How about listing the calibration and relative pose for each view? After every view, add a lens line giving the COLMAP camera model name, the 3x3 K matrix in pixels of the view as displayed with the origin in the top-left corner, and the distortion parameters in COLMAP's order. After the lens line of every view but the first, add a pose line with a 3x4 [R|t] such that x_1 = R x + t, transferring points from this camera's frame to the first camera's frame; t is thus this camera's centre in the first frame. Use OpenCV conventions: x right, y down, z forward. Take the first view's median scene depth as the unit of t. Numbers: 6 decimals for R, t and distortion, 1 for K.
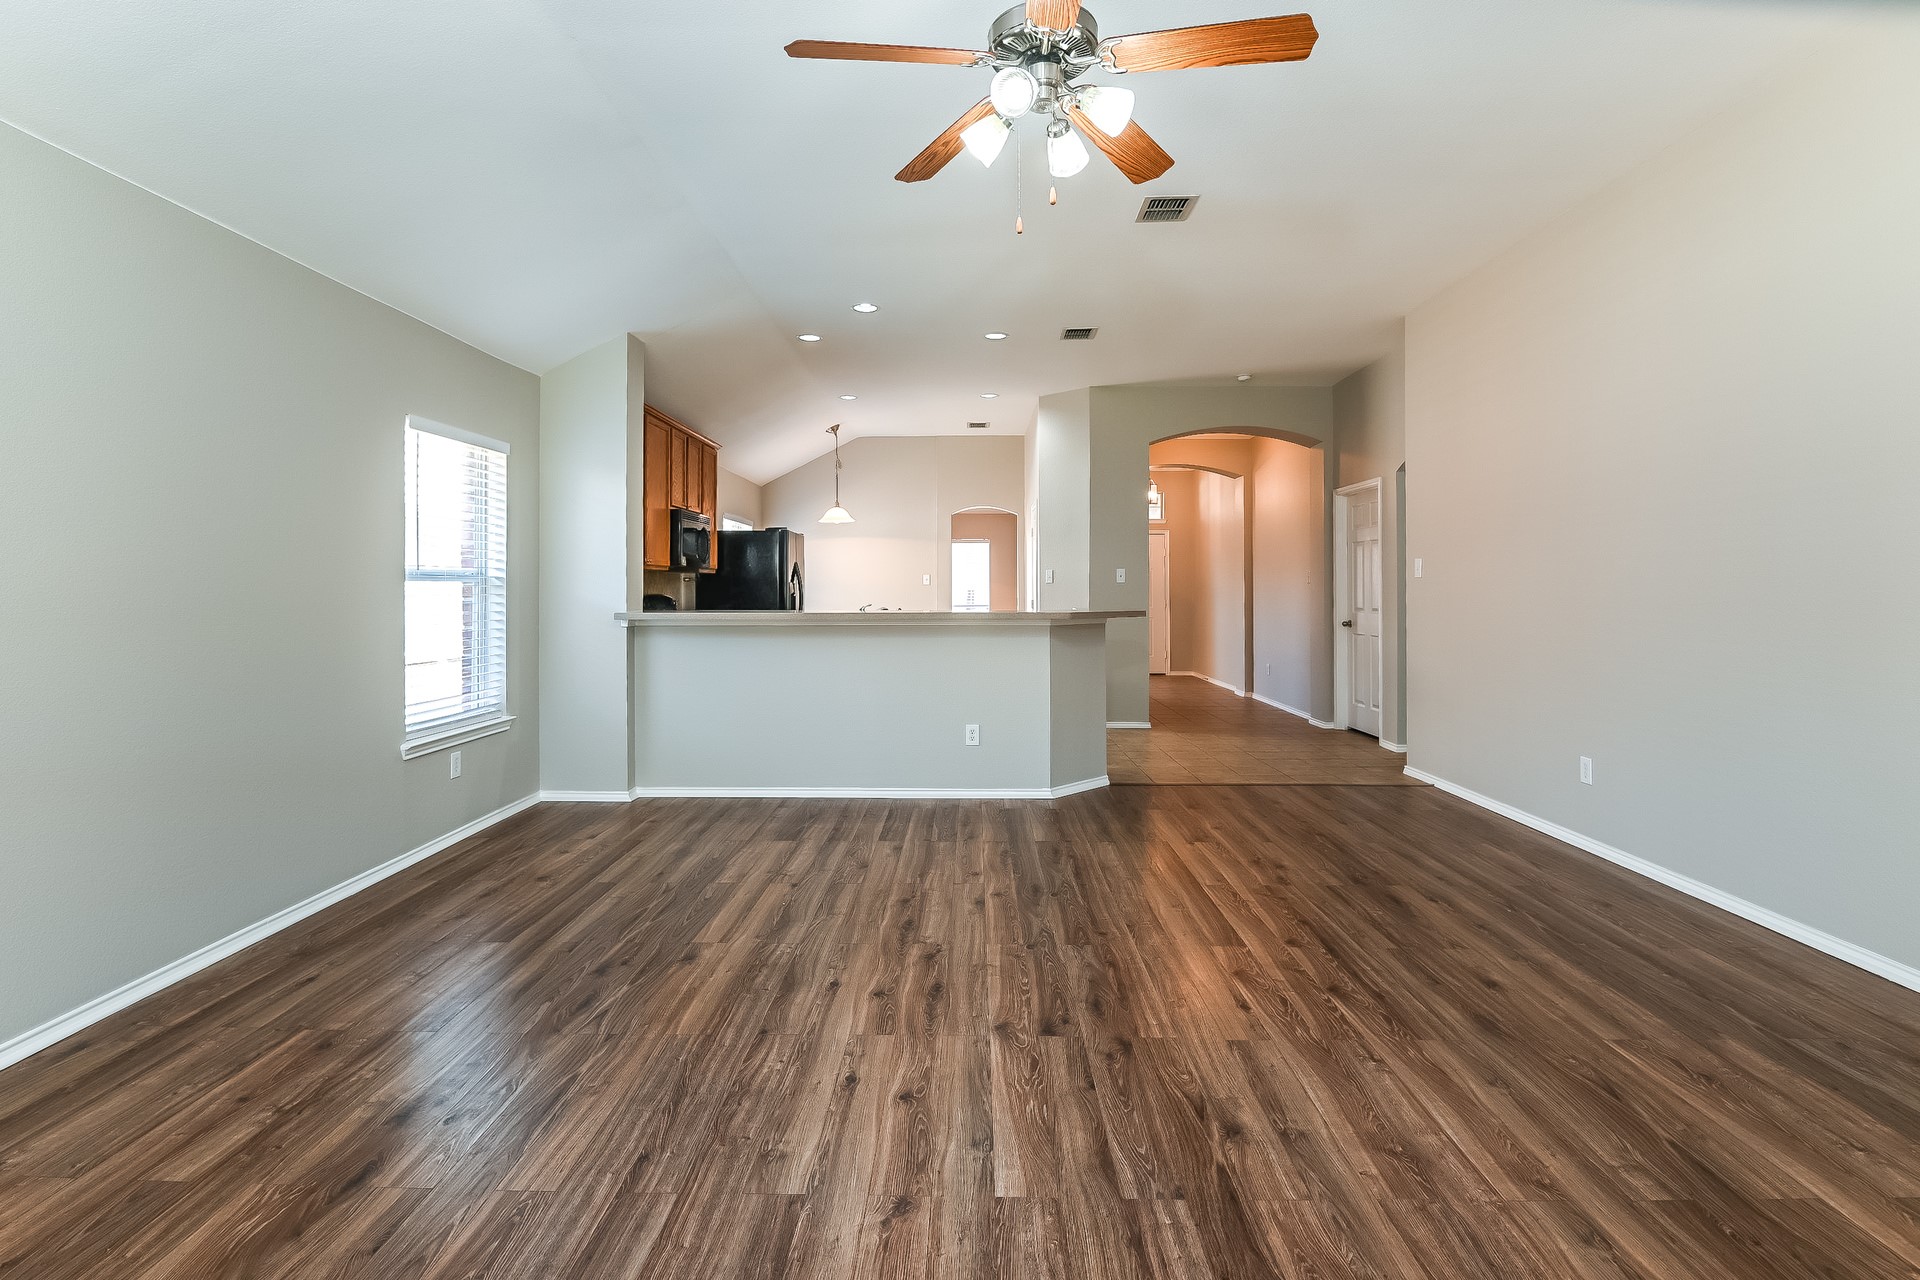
lens RADIAL K [[873.7, 0, 951.6], [0, 873.7, 614.0], [0, 0, 1]] dist [0.000386, -0.008958]
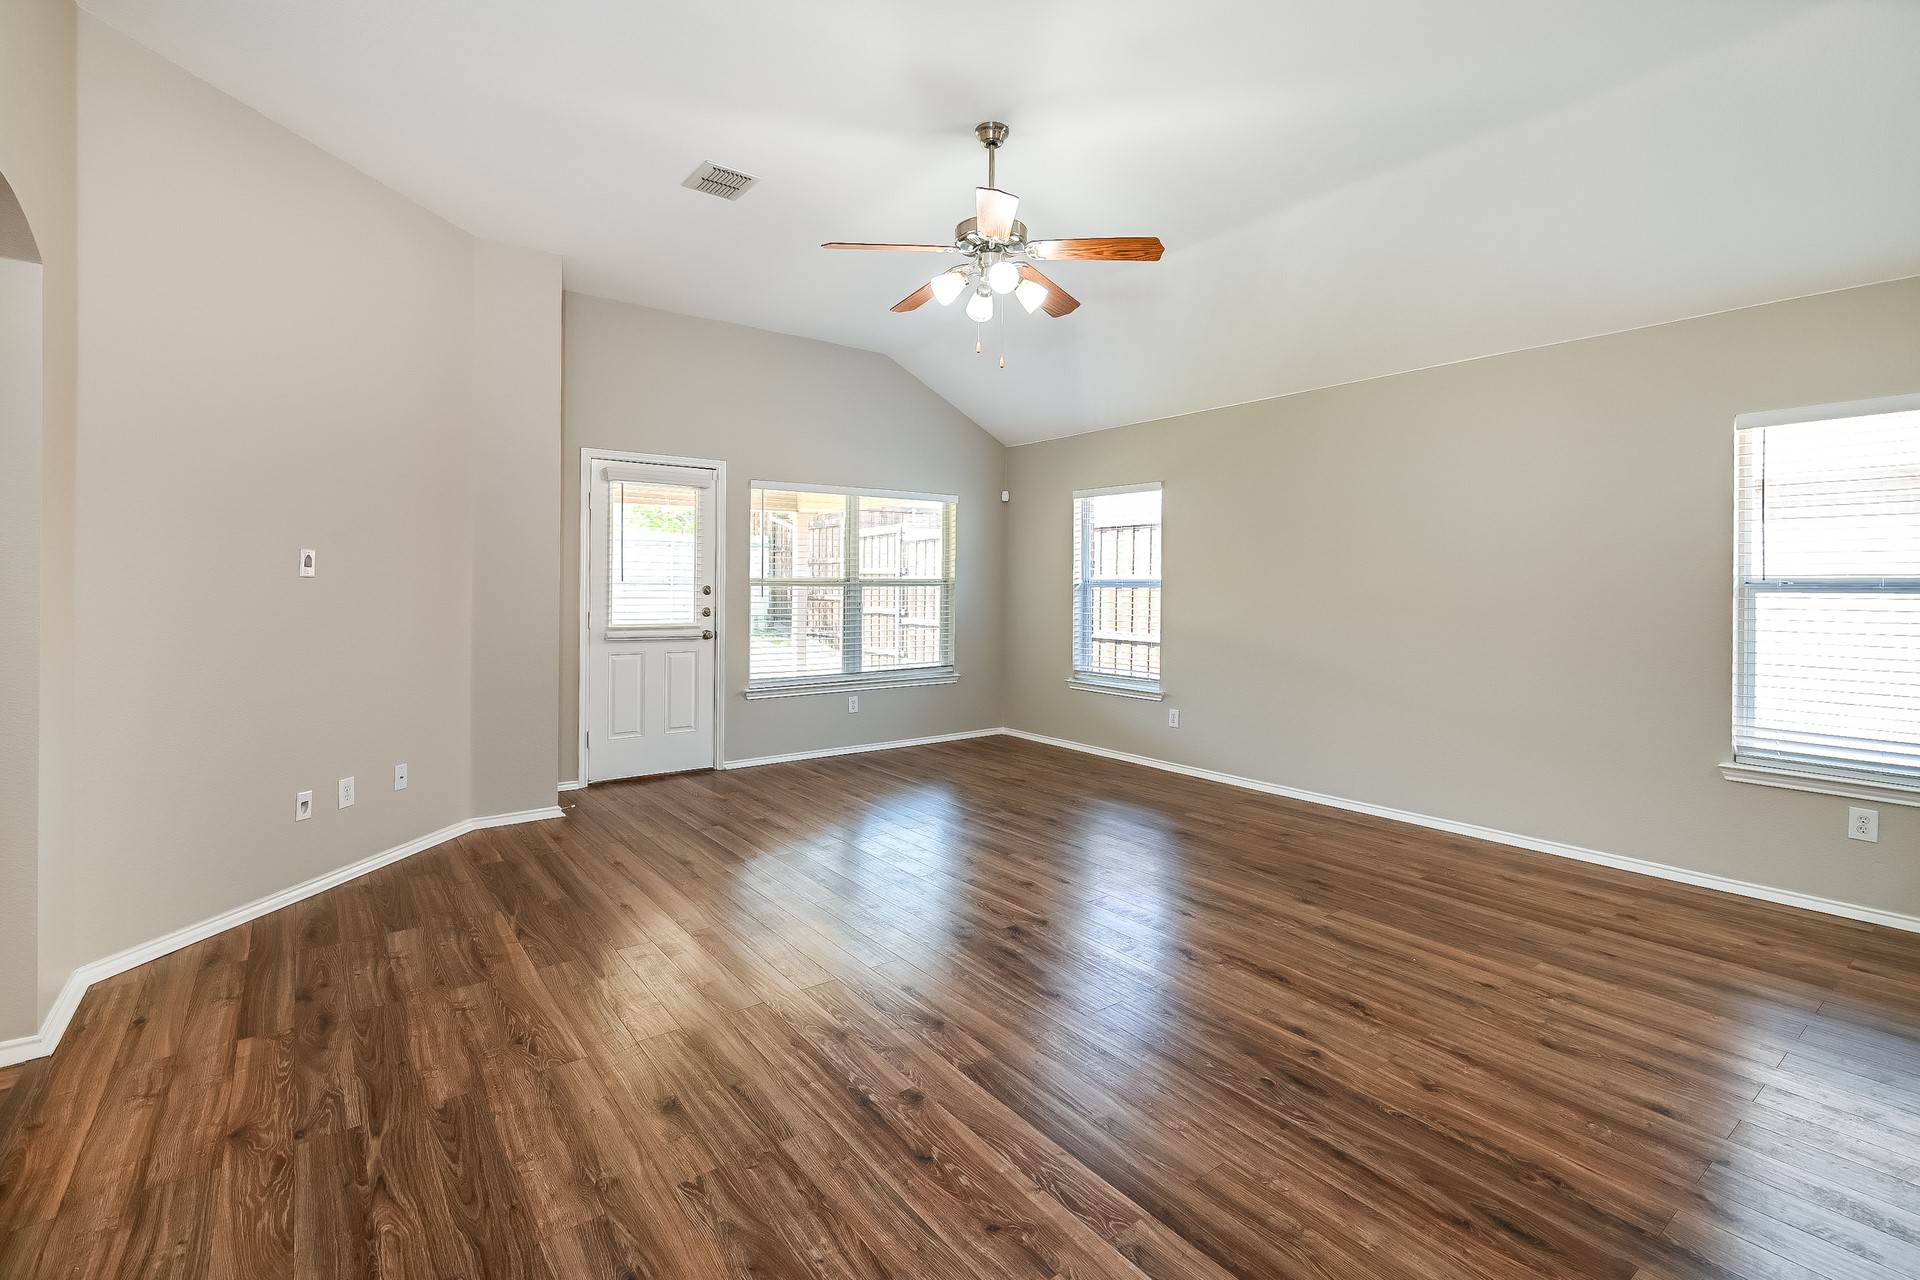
lens RADIAL K [[873.7, 0, 951.6], [0, 873.7, 614.0], [0, 0, 1]] dist [0.000386, -0.008958]
pose [[-0.777086, 0.016684, -0.629174, 0.804872], [-0.026555, 0.997889, 0.059260, -0.061043], [0.628834, 0.062758, -0.775002, 1.539979]]
